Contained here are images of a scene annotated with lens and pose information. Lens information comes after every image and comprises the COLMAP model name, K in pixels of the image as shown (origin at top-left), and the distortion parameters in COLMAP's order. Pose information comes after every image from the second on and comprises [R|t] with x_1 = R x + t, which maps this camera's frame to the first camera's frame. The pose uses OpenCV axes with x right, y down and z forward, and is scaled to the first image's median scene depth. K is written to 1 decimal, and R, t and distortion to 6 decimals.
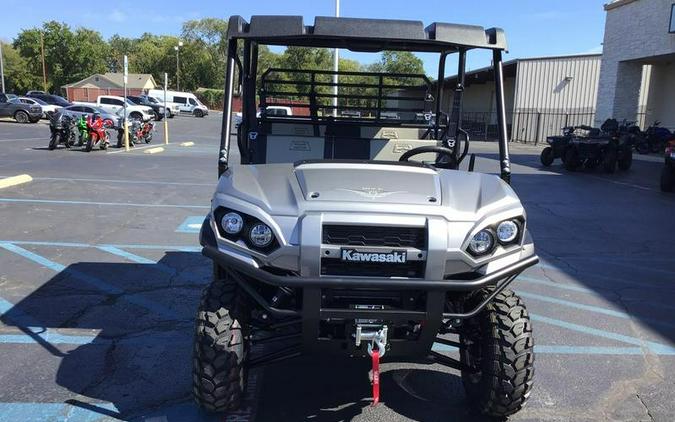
lens RADIAL K [[628.1, 0, 339.7], [0, 628.1, 224.5], [0, 0, 1]] dist [0.023365, 0.000000]
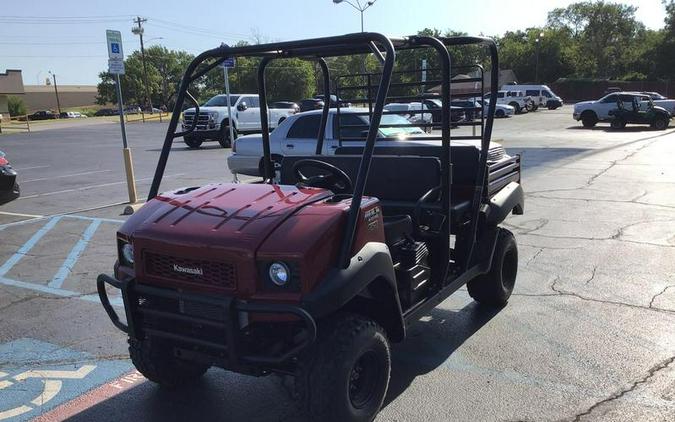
lens RADIAL K [[628.1, 0, 340.0], [0, 628.1, 224.1], [0, 0, 1]] dist [0.023365, 0.000000]
pose [[0.840784, 0.034193, -0.540290, 0.722252], [-0.028999, 0.999415, 0.018122, -0.025438], [0.540593, 0.000432, 0.841284, 0.146545]]
